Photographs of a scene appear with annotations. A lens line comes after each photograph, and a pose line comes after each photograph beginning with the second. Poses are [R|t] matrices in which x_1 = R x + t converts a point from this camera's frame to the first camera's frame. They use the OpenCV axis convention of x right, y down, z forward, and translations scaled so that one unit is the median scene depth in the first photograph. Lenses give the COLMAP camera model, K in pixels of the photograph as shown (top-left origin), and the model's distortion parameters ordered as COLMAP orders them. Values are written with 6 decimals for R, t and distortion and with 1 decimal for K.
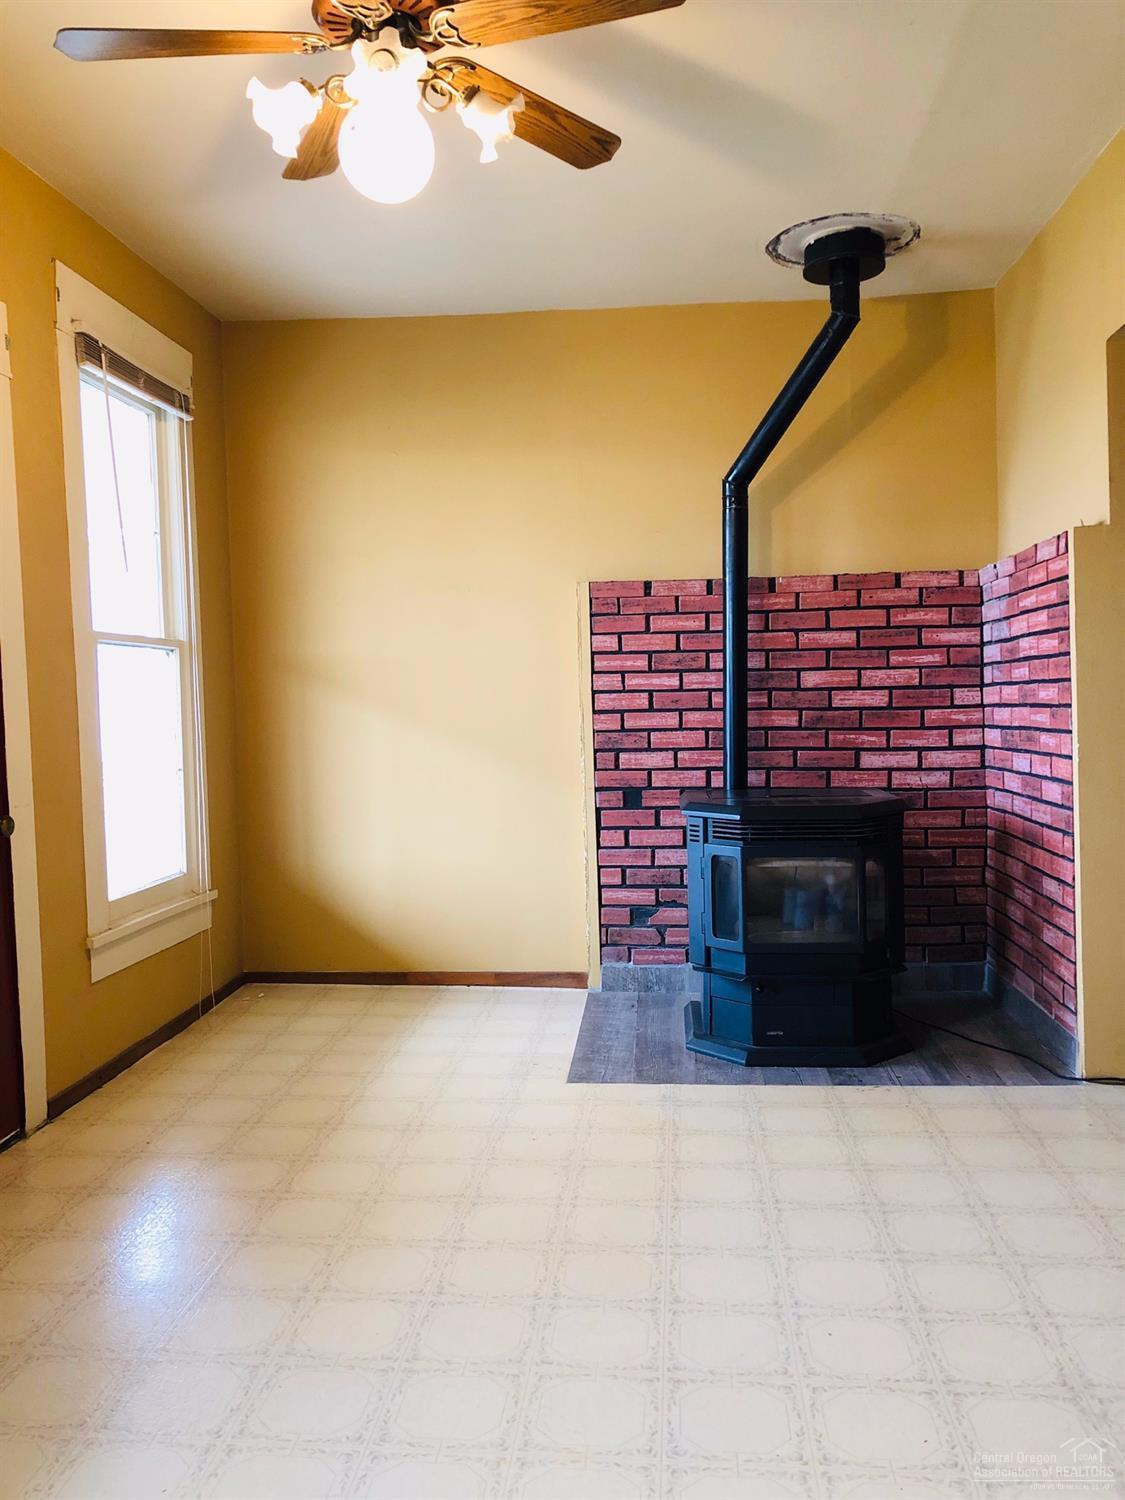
lens RADIAL K [[1221.8, 0, 560.6], [0, 1221.8, 719.0], [0, 0, 1]] dist [0.049860, -0.016279]
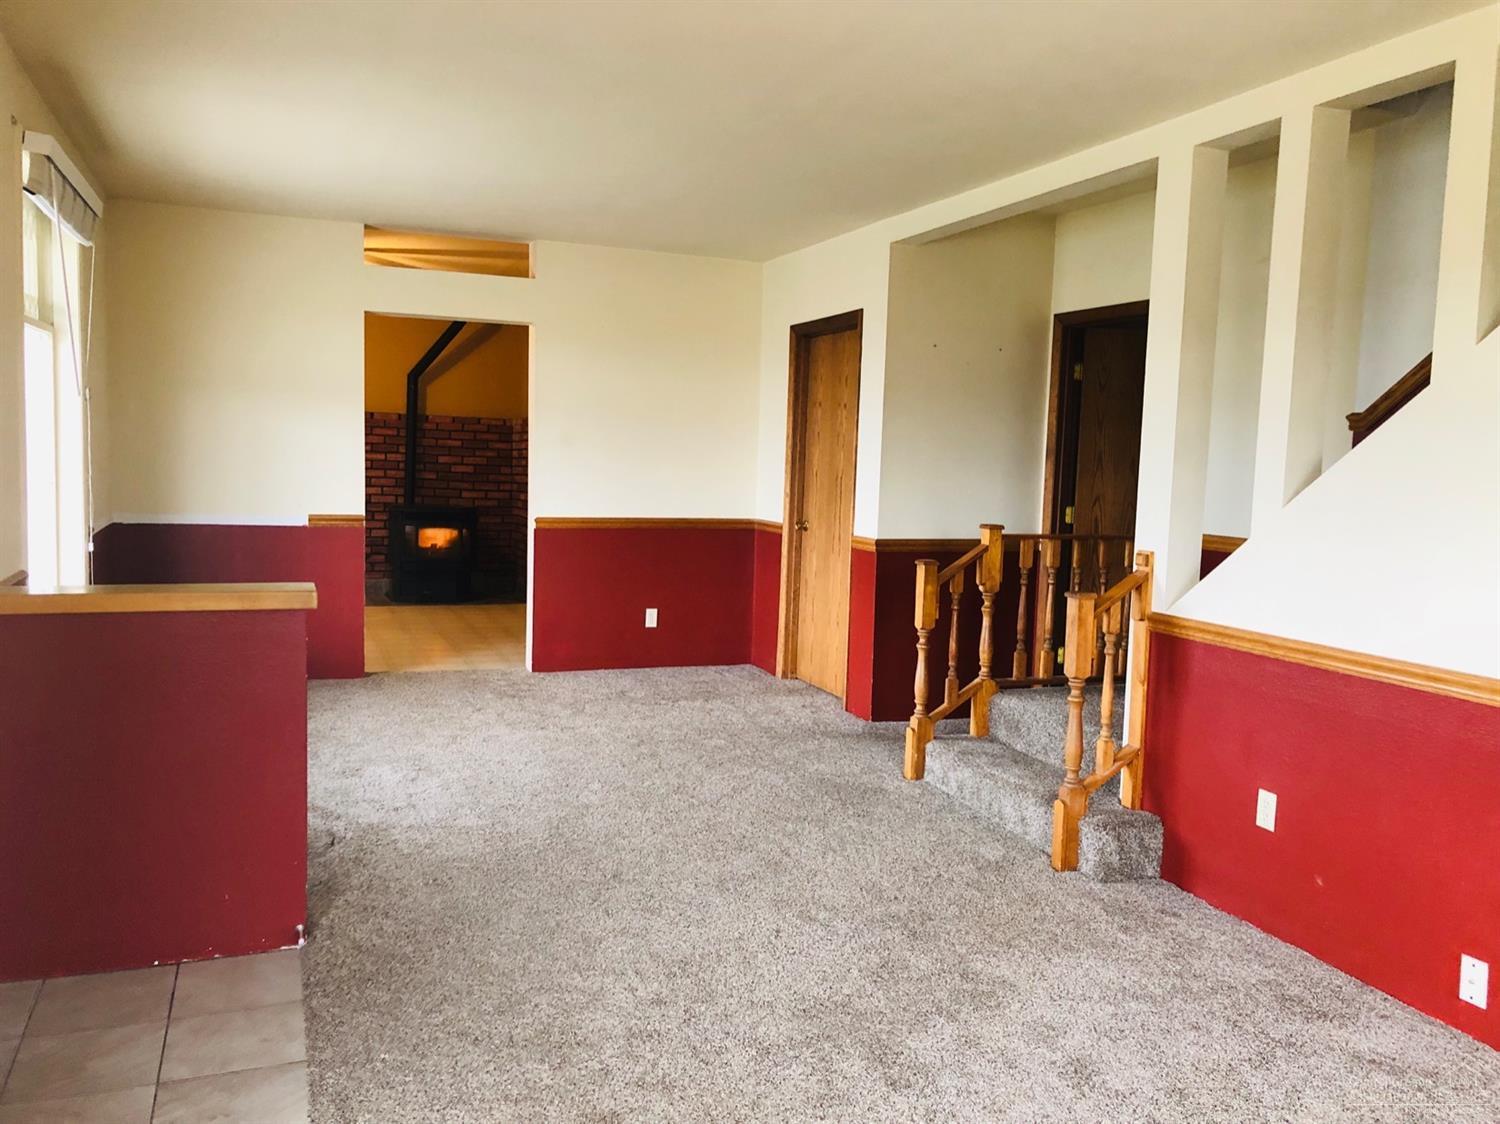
lens RADIAL K [[1221.8, 0, 750.4], [0, 1221.8, 564.7], [0, 0, 1]] dist [0.049860, -0.016279]
pose [[0.886302, 0.015676, 0.462842, -0.405211], [-0.046335, 0.997414, 0.054947, 0.014466], [-0.460783, -0.070146, 0.884736, -1.556130]]
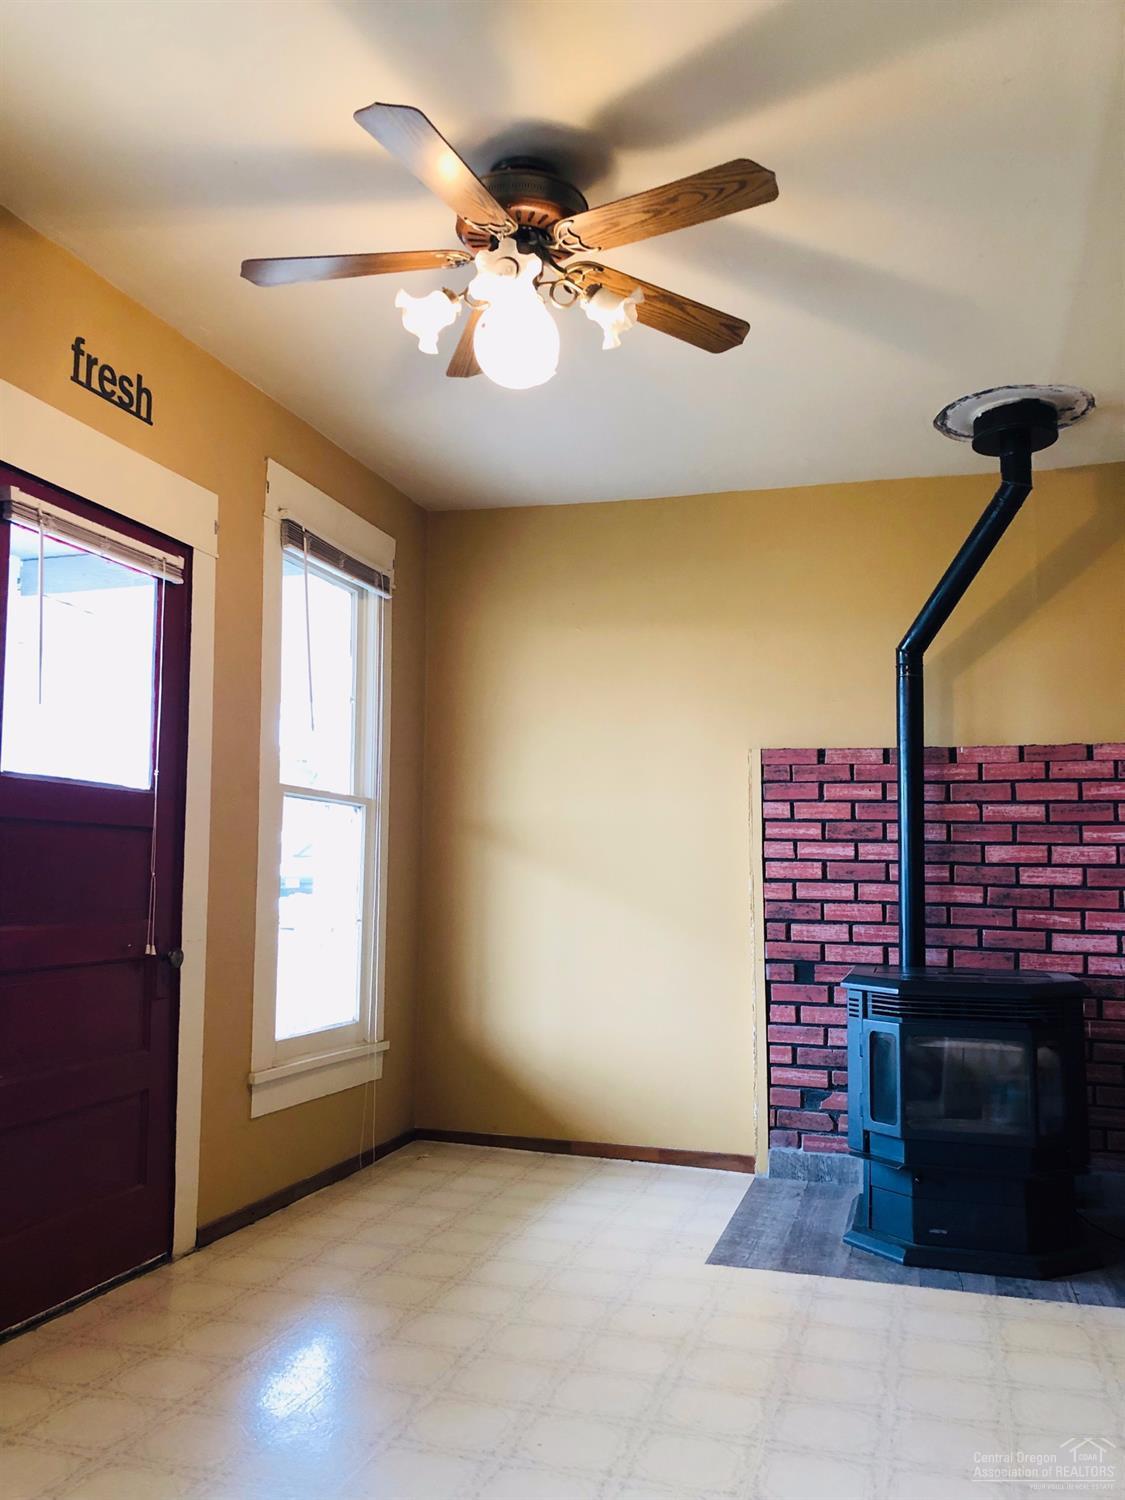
lens RADIAL K [[1221.8, 0, 563.5], [0, 1221.8, 737.2], [0, 0, 1]] dist [0.049860, -0.016279]
pose [[0.980157, 0.010357, -0.197953, 0.069741], [-0.037481, 0.990303, -0.133772, 0.020006], [0.194648, 0.138537, 0.971041, -0.007176]]
